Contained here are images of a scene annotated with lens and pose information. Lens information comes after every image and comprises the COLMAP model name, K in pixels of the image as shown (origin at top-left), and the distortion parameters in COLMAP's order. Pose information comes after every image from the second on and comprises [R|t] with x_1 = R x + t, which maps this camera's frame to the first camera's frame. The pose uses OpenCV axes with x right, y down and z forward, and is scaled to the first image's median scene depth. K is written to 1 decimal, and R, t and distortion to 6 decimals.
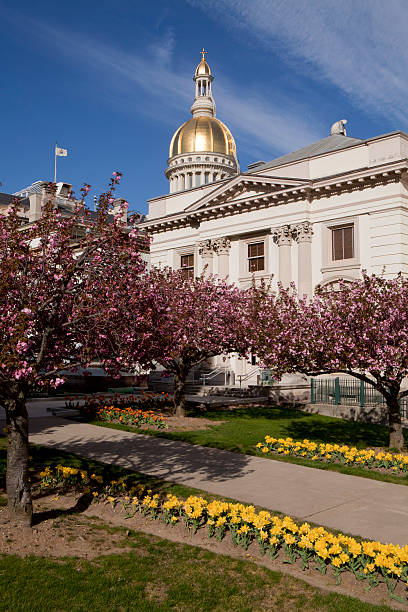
lens RADIAL K [[625.9, 0, 204.0], [0, 625.9, 306.0], [0, 0, 1]] dist [-0.072811, -0.016324]
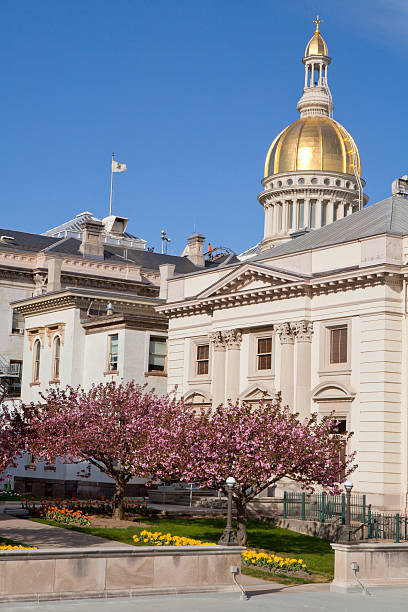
lens RADIAL K [[1082.4, 0, 204.0], [0, 1082.4, 306.0], [0, 0, 1]] dist [0.125395, 0.042942]
pose [[0.981843, 0.004817, -0.189637, 0.279996], [-0.015977, 0.998226, -0.057362, -0.053748], [0.189024, 0.059350, 0.980177, -0.522175]]
